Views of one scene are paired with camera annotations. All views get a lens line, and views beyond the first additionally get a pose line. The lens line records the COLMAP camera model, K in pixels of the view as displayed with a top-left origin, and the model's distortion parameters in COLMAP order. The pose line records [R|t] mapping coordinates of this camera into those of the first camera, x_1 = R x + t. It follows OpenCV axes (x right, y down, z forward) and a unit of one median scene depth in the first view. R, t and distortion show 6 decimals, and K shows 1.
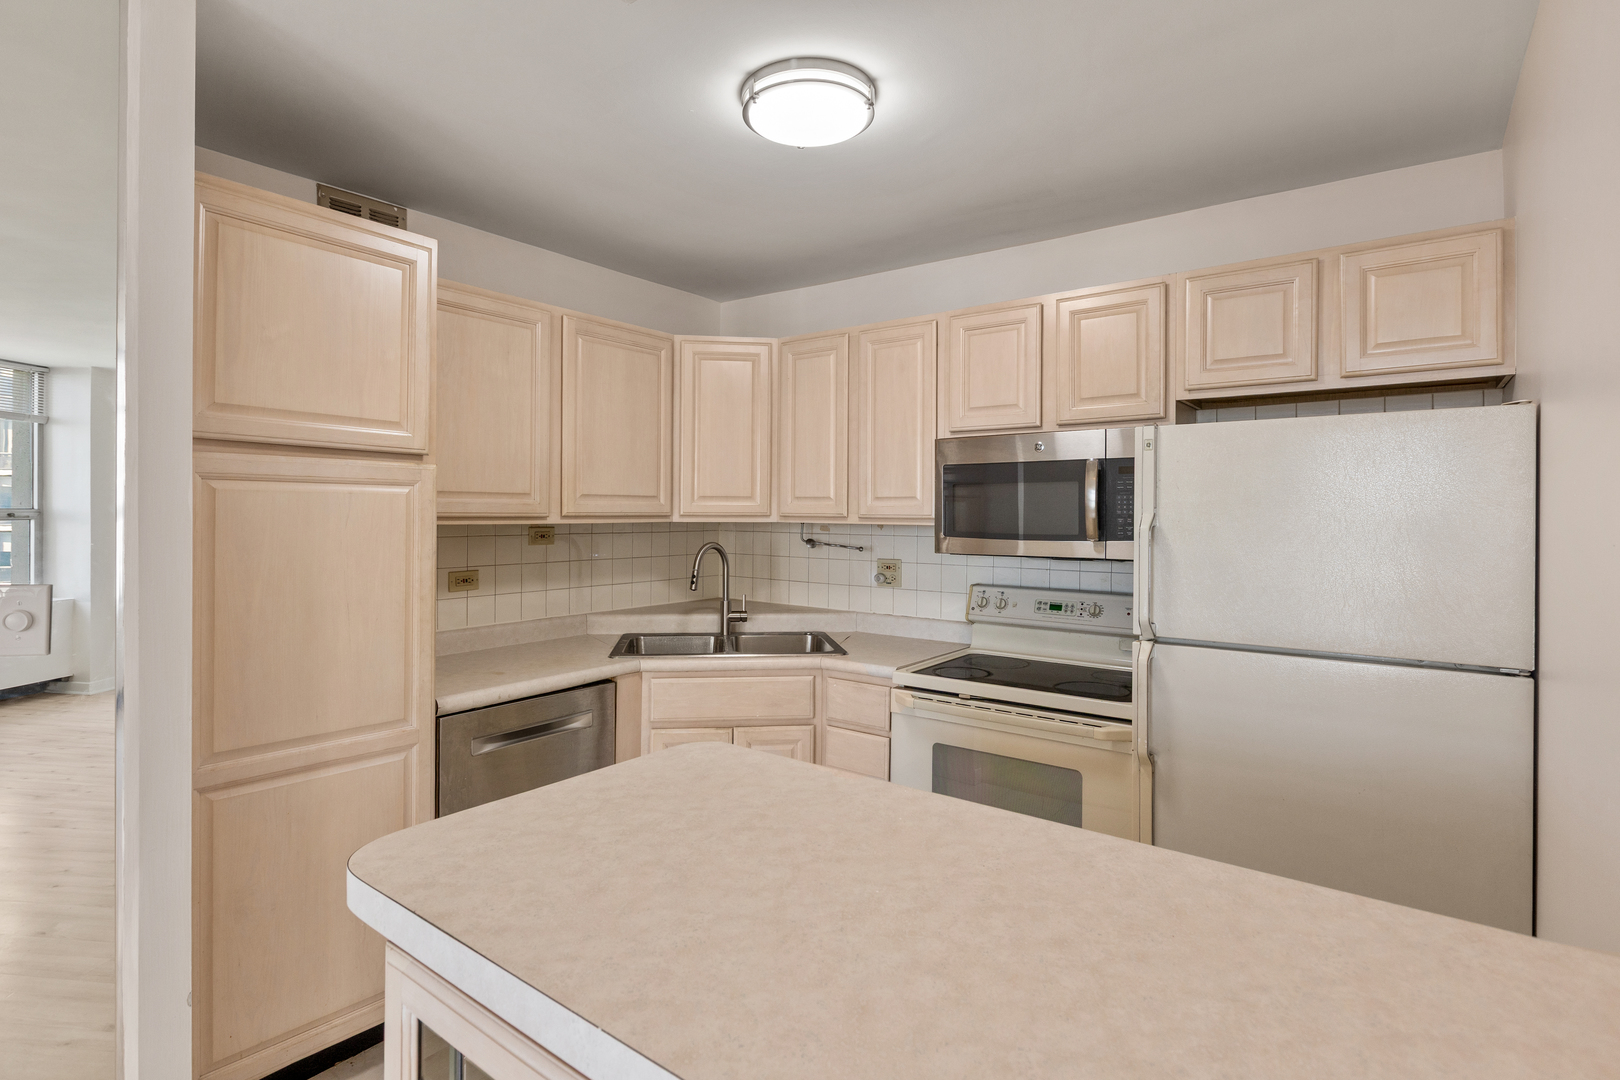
lens RADIAL K [[798.0, 0, 804.3], [0, 798.0, 514.9], [0, 0, 1]] dist [0.000761, 0.000469]
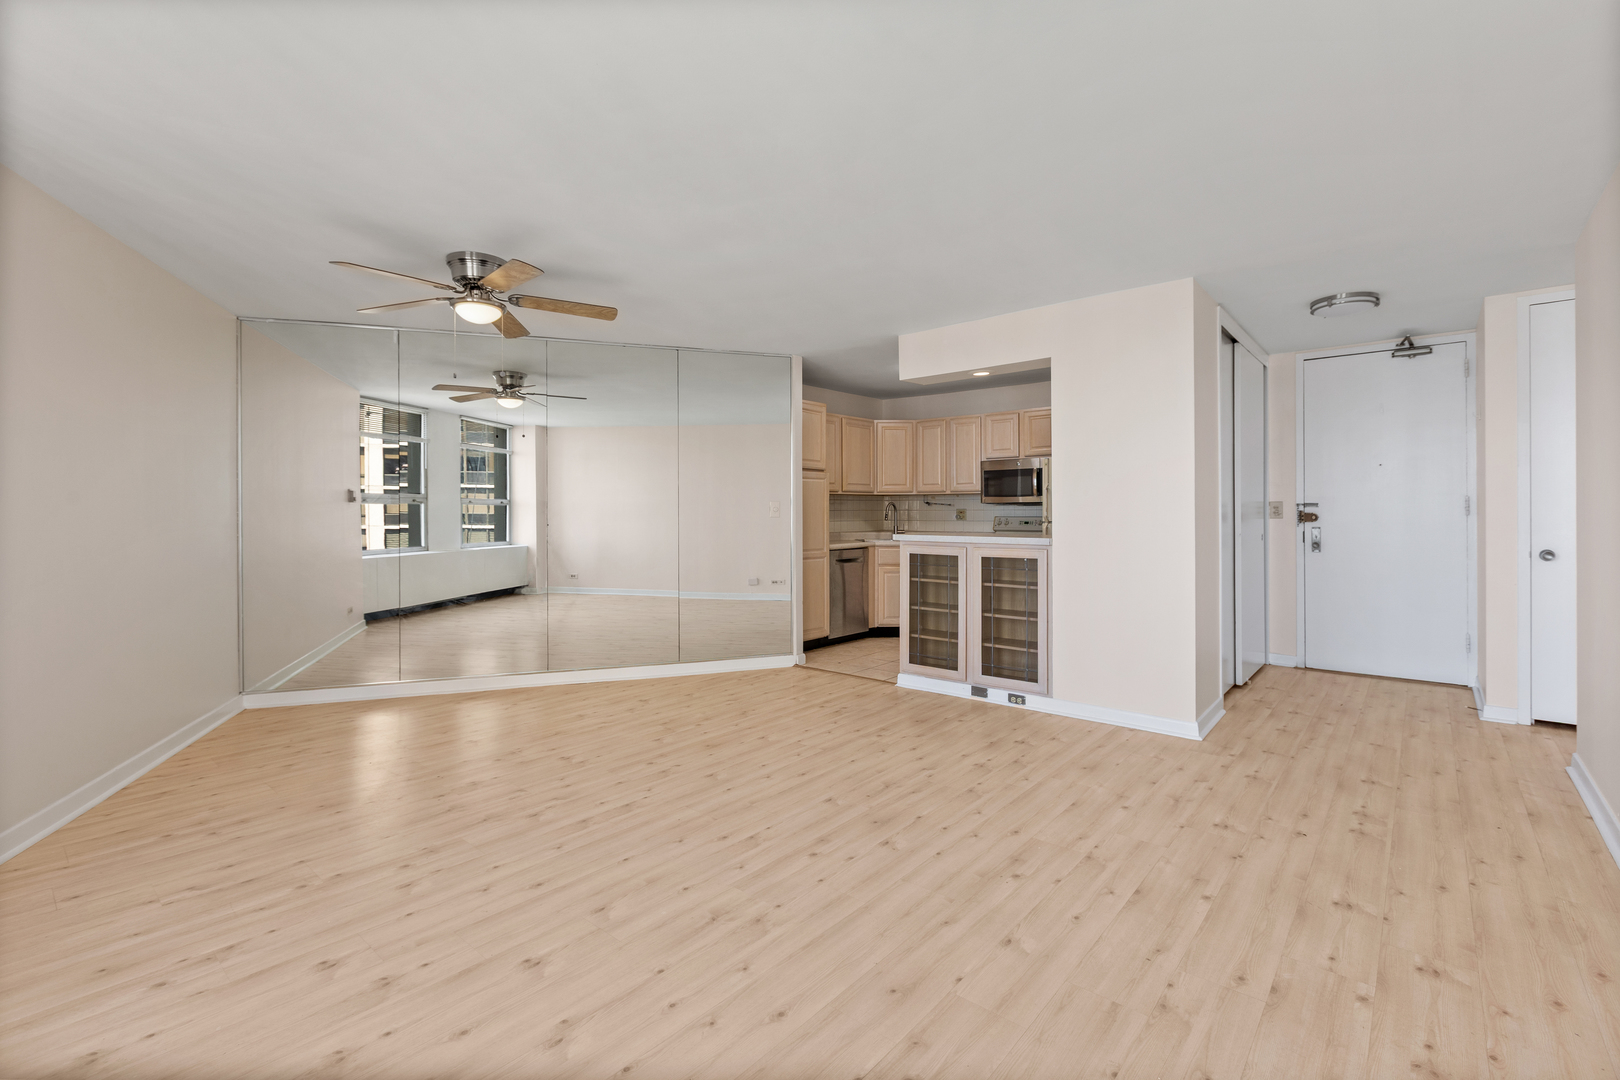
lens RADIAL K [[730.3, 0, 803.9], [0, 730.3, 513.6], [0, 0, 1]] dist [0.000051, -0.000182]
pose [[0.998115, -0.010744, -0.060422, -0.276927], [0.010726, 0.999942, -0.000611, 0.075424], [0.060425, -0.000038, 0.998173, -1.457846]]
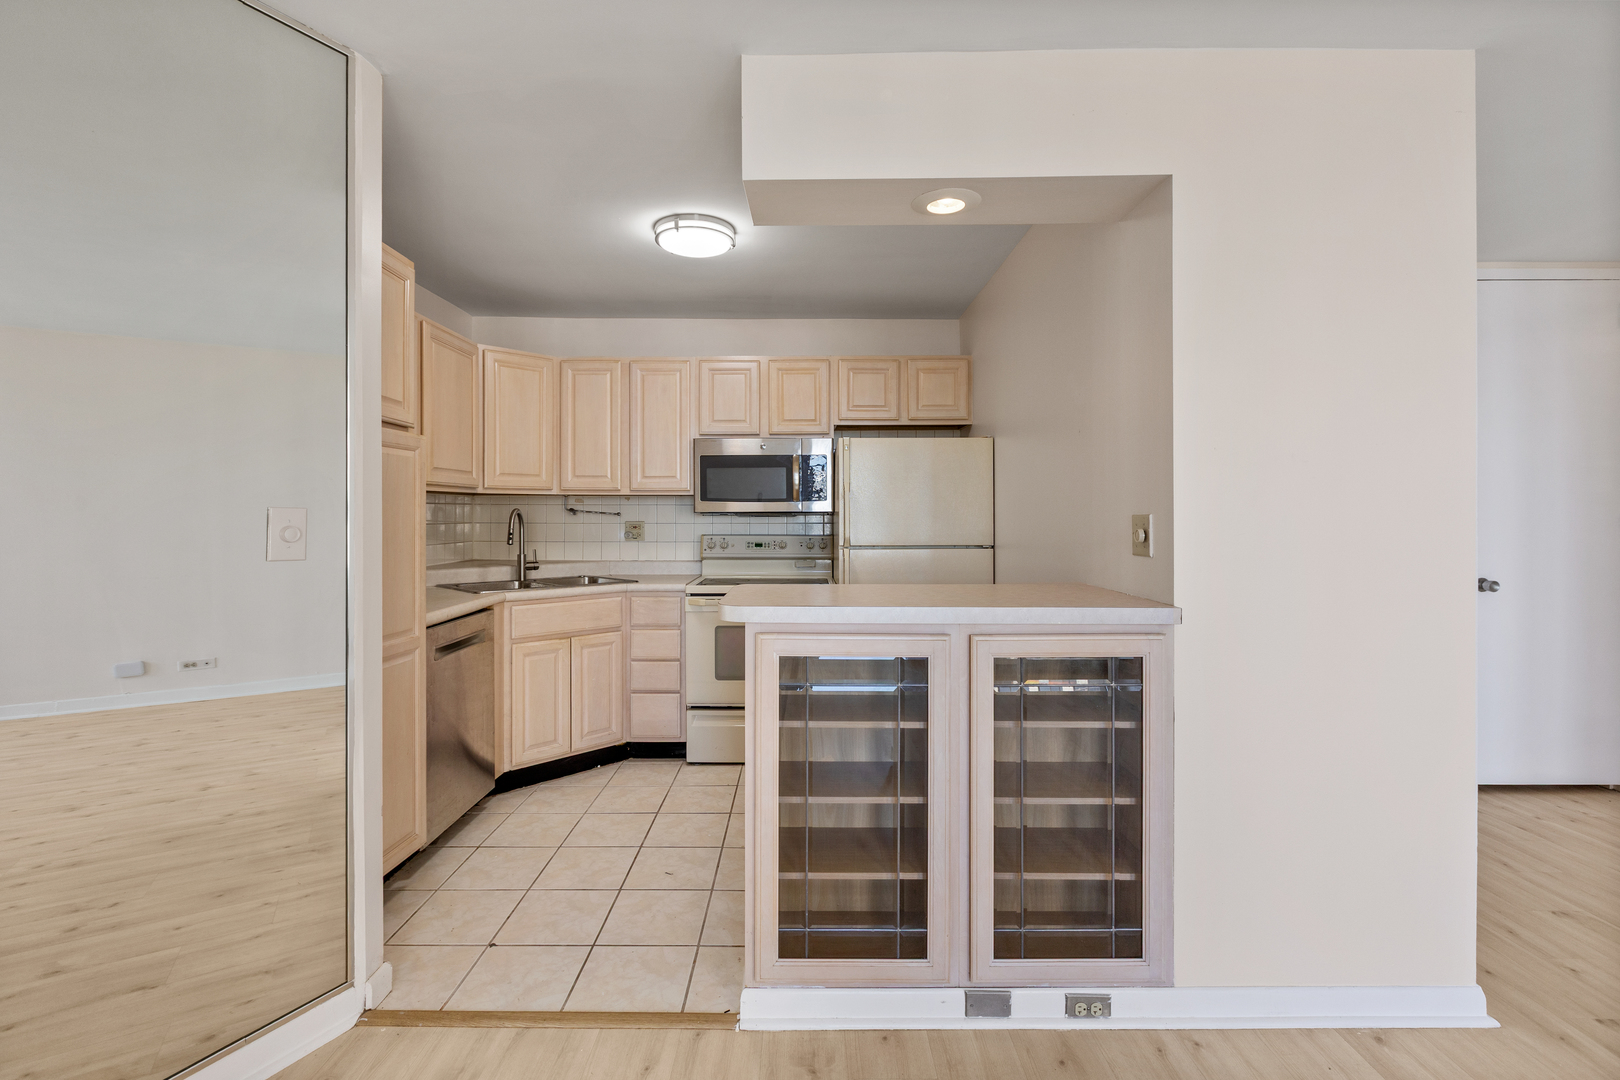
lens RADIAL K [[730.3, 0, 803.9], [0, 730.3, 513.6], [0, 0, 1]] dist [0.000051, -0.000182]
pose [[0.802145, -0.007256, 0.597085, -0.491297], [0.006397, 0.999973, 0.003558, 0.044779], [-0.597095, 0.000966, 0.802170, -0.254185]]
